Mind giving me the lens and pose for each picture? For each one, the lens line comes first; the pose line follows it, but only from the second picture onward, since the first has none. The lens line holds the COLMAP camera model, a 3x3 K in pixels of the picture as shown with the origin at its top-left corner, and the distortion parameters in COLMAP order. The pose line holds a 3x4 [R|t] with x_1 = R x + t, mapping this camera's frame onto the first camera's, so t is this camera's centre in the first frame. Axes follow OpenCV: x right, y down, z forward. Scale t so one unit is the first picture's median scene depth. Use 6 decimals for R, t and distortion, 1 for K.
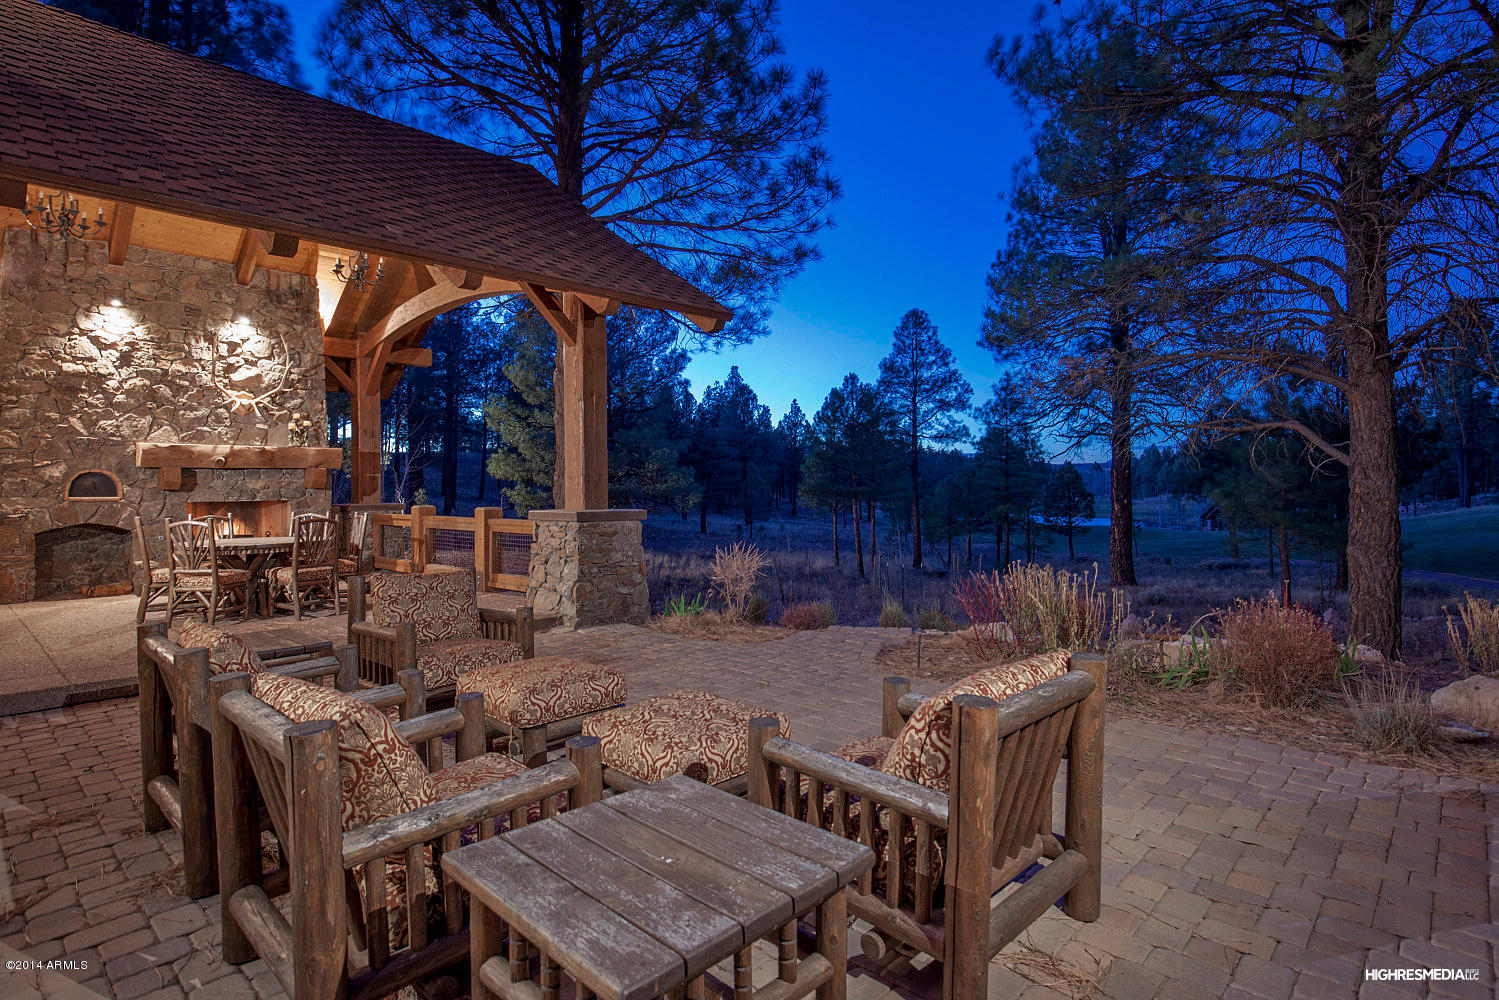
lens RADIAL K [[784.6, 0, 752.3], [0, 784.6, 484.4], [0, 0, 1]] dist [-0.017029, 0.000544]
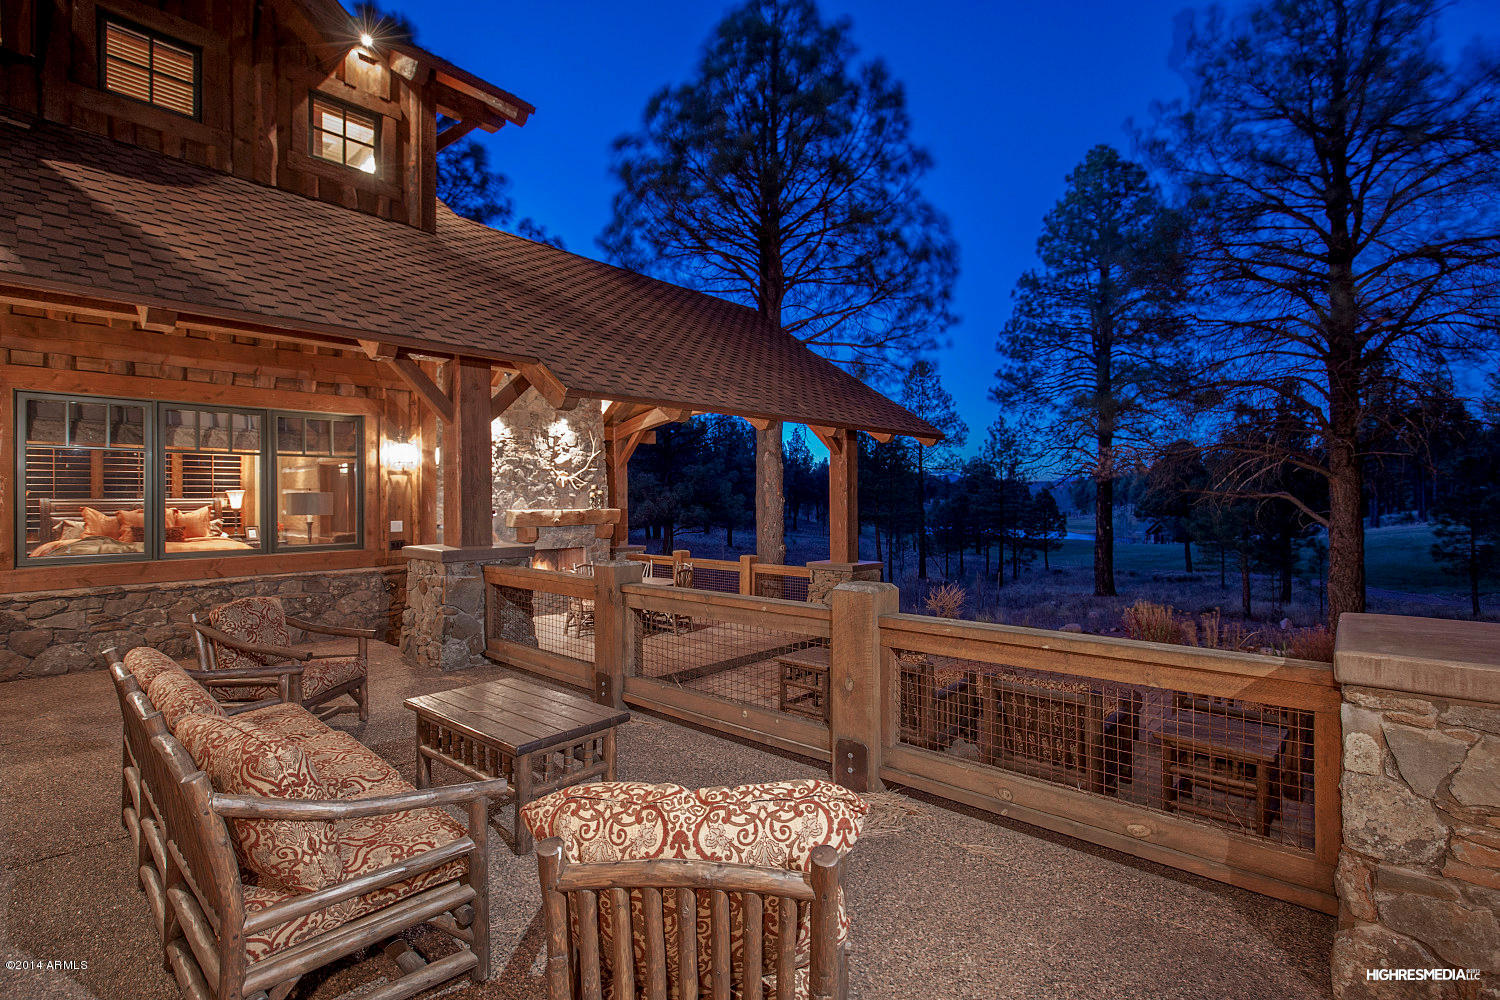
lens RADIAL K [[695.3, 0, 748.4], [0, 695.3, 501.7], [0, 0, 1]] dist [-0.019870, 0.002528]
pose [[0.999952, 0.005066, 0.008425, -0.338262], [-0.005108, 0.999974, 0.005060, -0.074387], [-0.008399, -0.005102, 0.999952, -0.283808]]
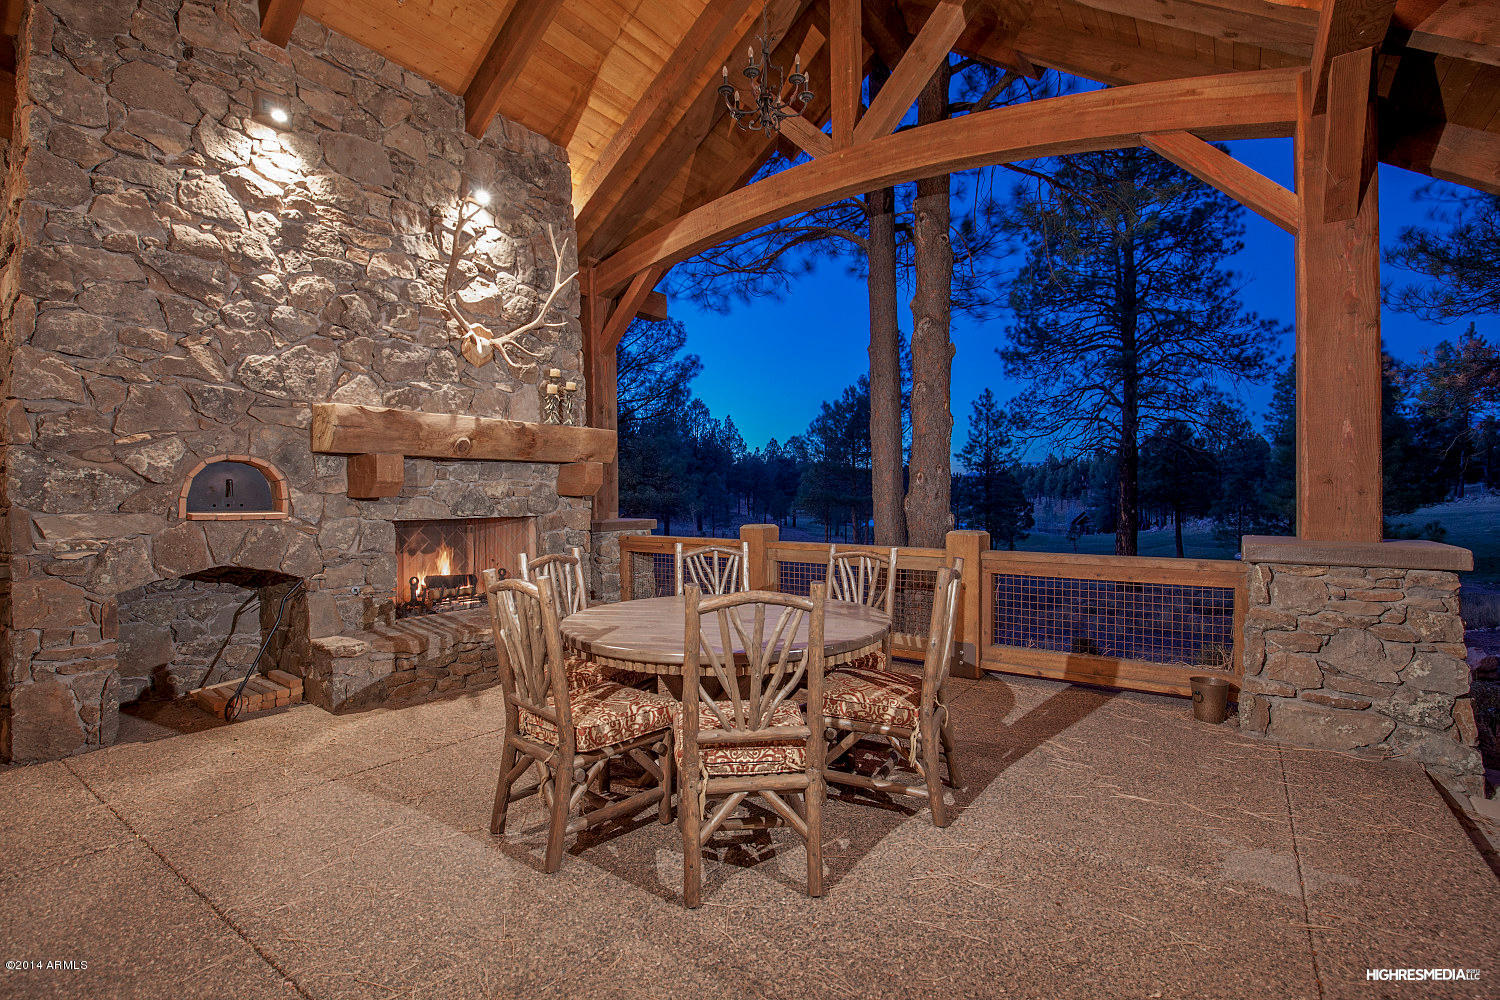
lens RADIAL K [[695.3, 0, 744.9], [0, 695.3, 503.7], [0, 0, 1]] dist [-0.019870, 0.002528]
pose [[0.992521, 0.003129, 0.122033, -0.545718], [-0.004894, 0.999888, 0.014167, 0.003210], [-0.121975, -0.014658, 0.992425, 0.498653]]
